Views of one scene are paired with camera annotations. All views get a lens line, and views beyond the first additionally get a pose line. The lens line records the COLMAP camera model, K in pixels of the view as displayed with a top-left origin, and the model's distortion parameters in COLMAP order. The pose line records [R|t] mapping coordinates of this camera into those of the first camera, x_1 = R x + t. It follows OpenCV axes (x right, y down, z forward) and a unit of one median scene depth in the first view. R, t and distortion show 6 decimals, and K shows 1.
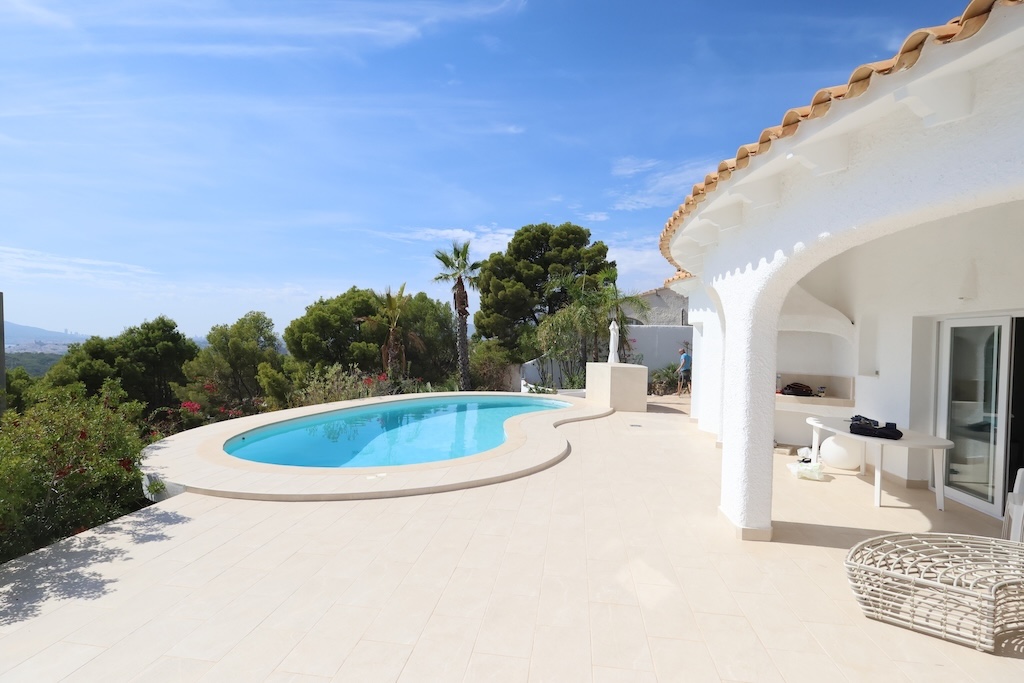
lens RADIAL K [[476.9, 0, 511.1], [0, 476.9, 345.6], [0, 0, 1]] dist [-0.010907, 0.000399]
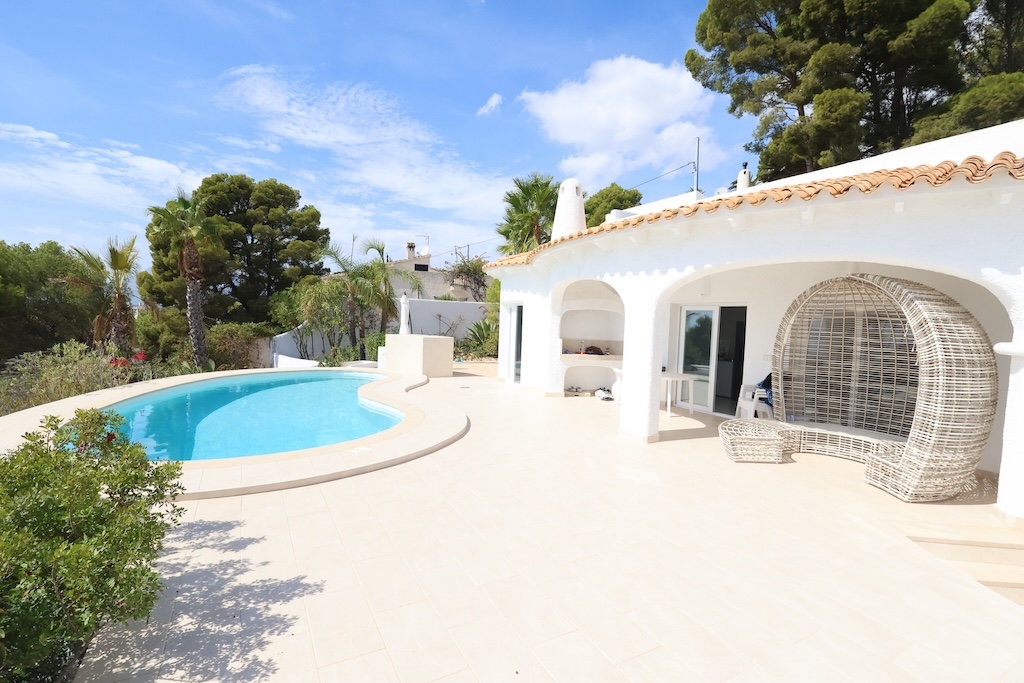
lens RADIAL K [[476.9, 0, 509.8], [0, 476.9, 346.5], [0, 0, 1]] dist [-0.010907, 0.000399]
pose [[0.794835, -0.030018, 0.606083, -0.232382], [-0.007955, 0.998174, 0.059870, -0.002638], [-0.606773, -0.052408, 0.793145, 0.007941]]
